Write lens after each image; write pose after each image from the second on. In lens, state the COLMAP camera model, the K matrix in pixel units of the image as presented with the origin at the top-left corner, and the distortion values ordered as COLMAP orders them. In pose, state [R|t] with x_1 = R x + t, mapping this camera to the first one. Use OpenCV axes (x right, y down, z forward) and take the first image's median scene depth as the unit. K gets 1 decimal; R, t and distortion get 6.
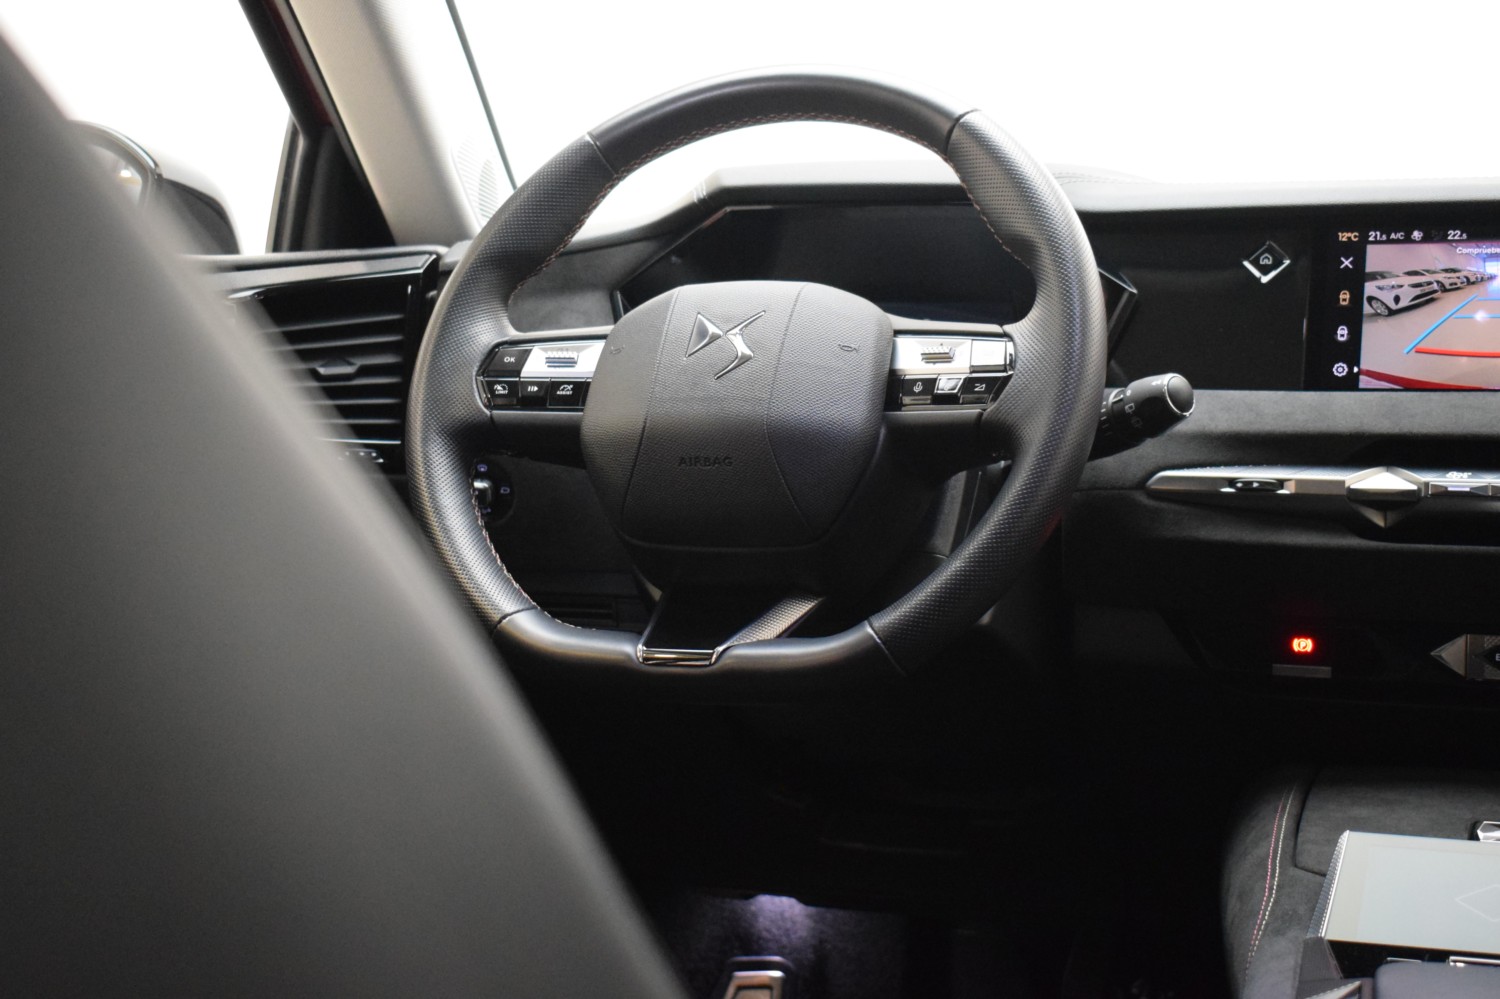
lens RADIAL K [[2141.4, 0, 736.1], [0, 2141.4, 500.0], [0, 0, 1]] dist [-0.064267, 0.000000]
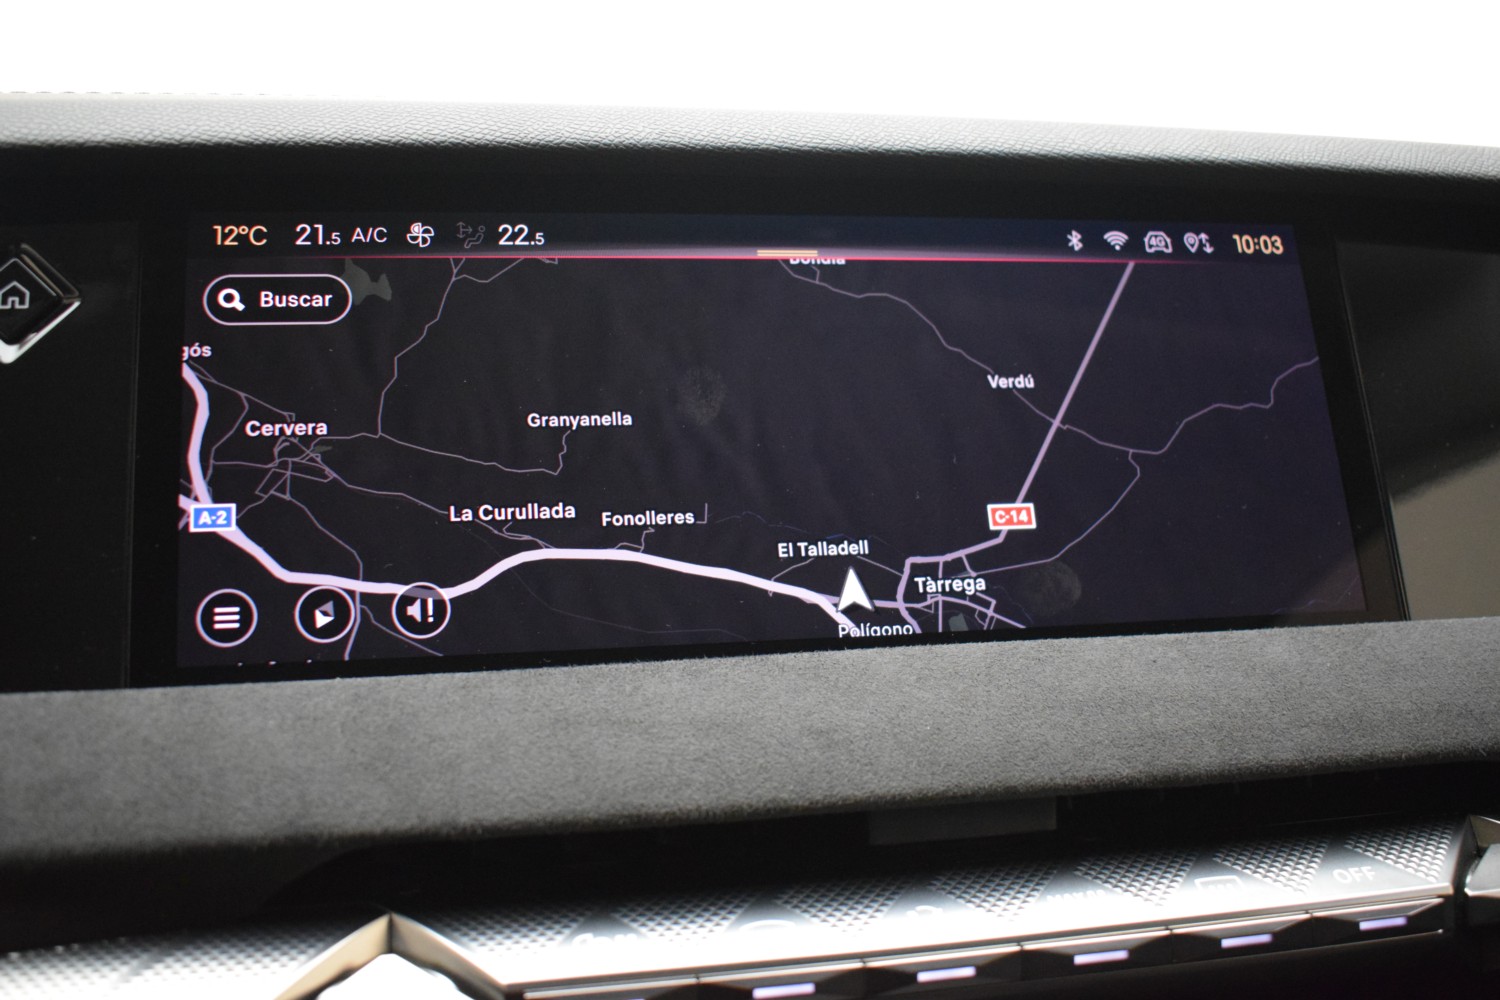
lens RADIAL K [[1474.5, 0, 753.5], [0, 1474.5, 498.8], [0, 0, 1]] dist [-0.071608, 0.000000]
pose [[0.836685, -0.070758, 0.543094, 0.226880], [0.043018, 0.997046, 0.063630, -0.092592], [-0.545992, -0.029876, 0.837258, 0.755172]]
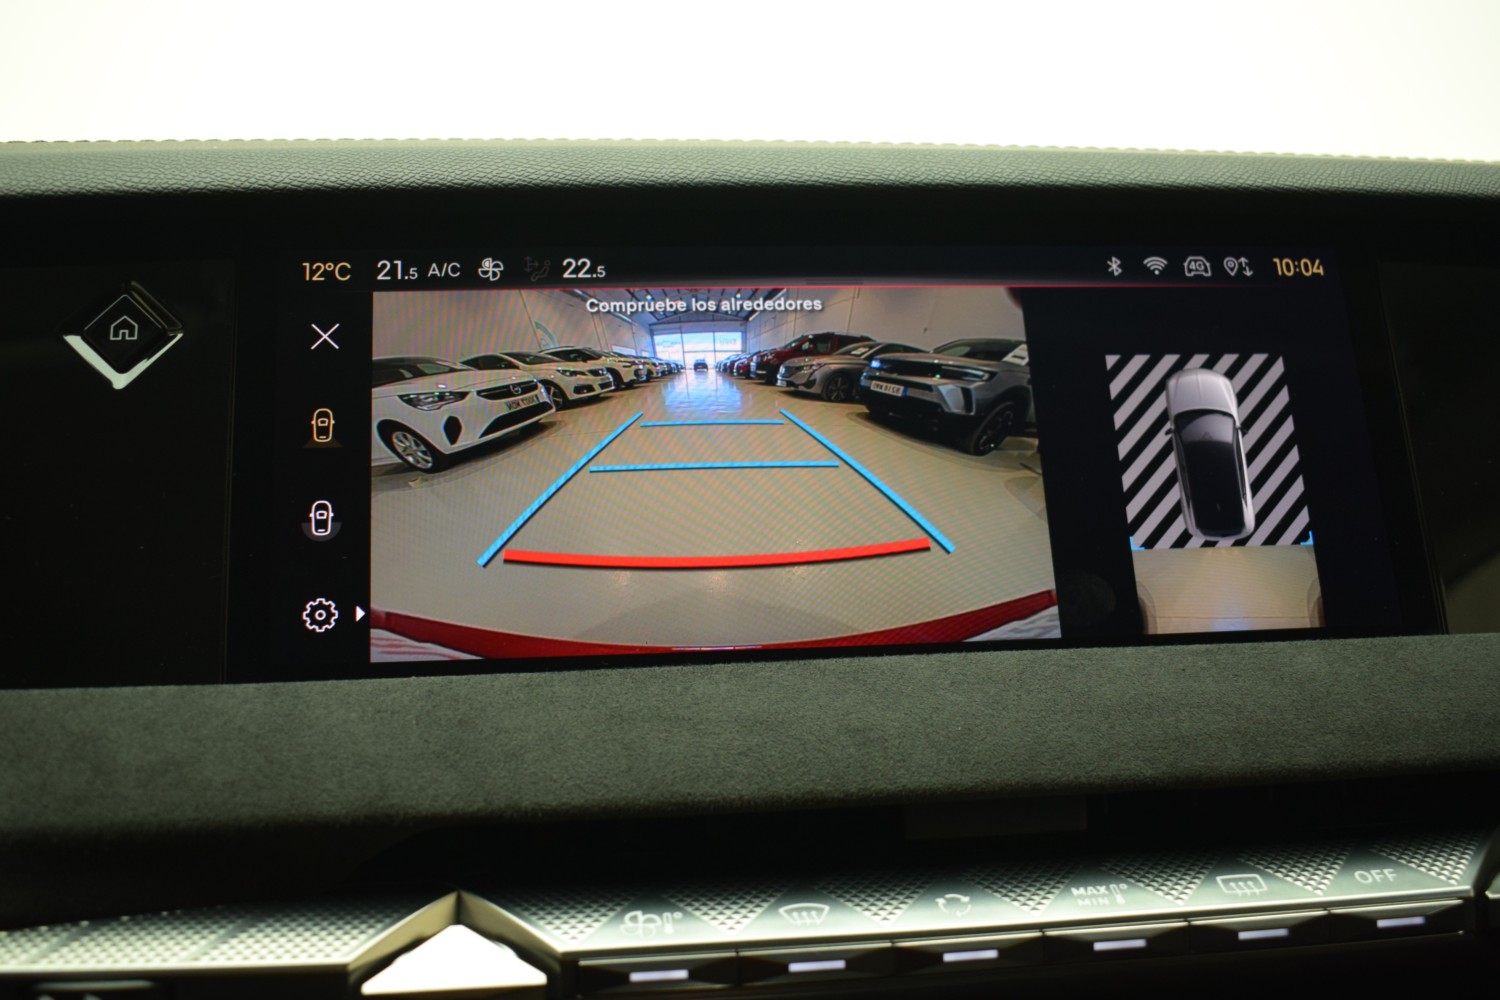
lens RADIAL K [[1589.8, 0, 724.8], [0, 1589.8, 498.1], [0, 0, 1]] dist [-0.069279, 0.000000]
pose [[0.878672, -0.059484, 0.473706, 0.214575], [0.046896, 0.998163, 0.038354, -0.091040], [-0.475118, -0.011485, 0.879847, 0.716453]]
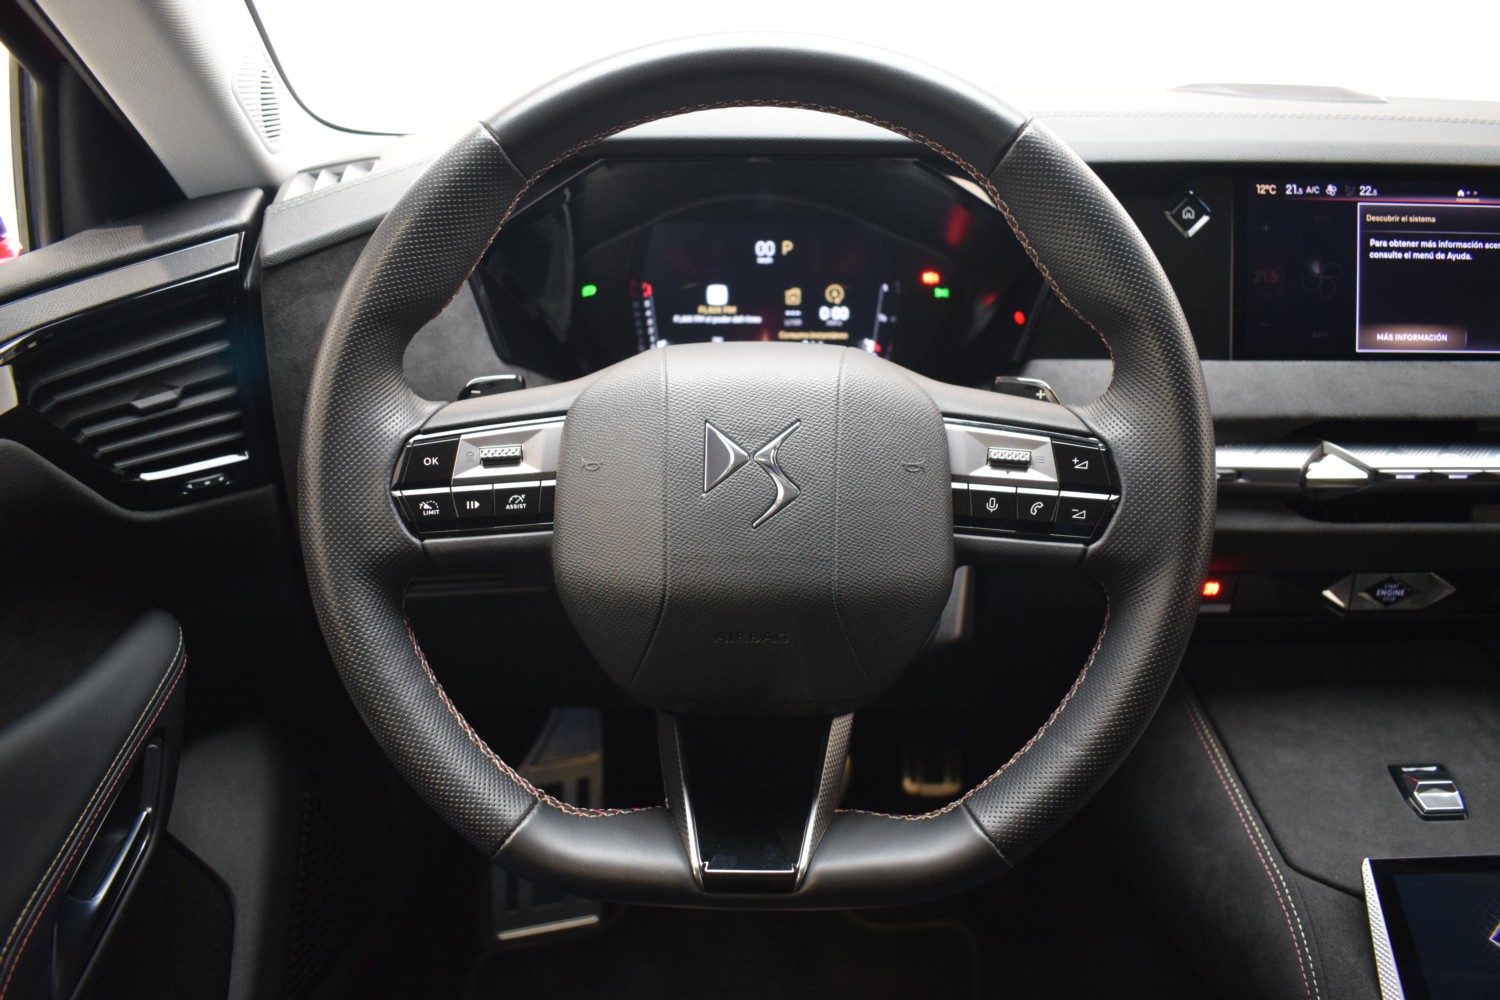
lens RADIAL K [[1202.4, 0, 742.1], [0, 1202.4, 504.3], [0, 0, 1]] dist [-0.100236, 0.012351]
pose [[0.938273, -0.169505, 0.301516, -0.132944], [0.040865, 0.919913, 0.389987, -0.217047], [-0.343473, -0.353592, 0.870057, 0.574452]]
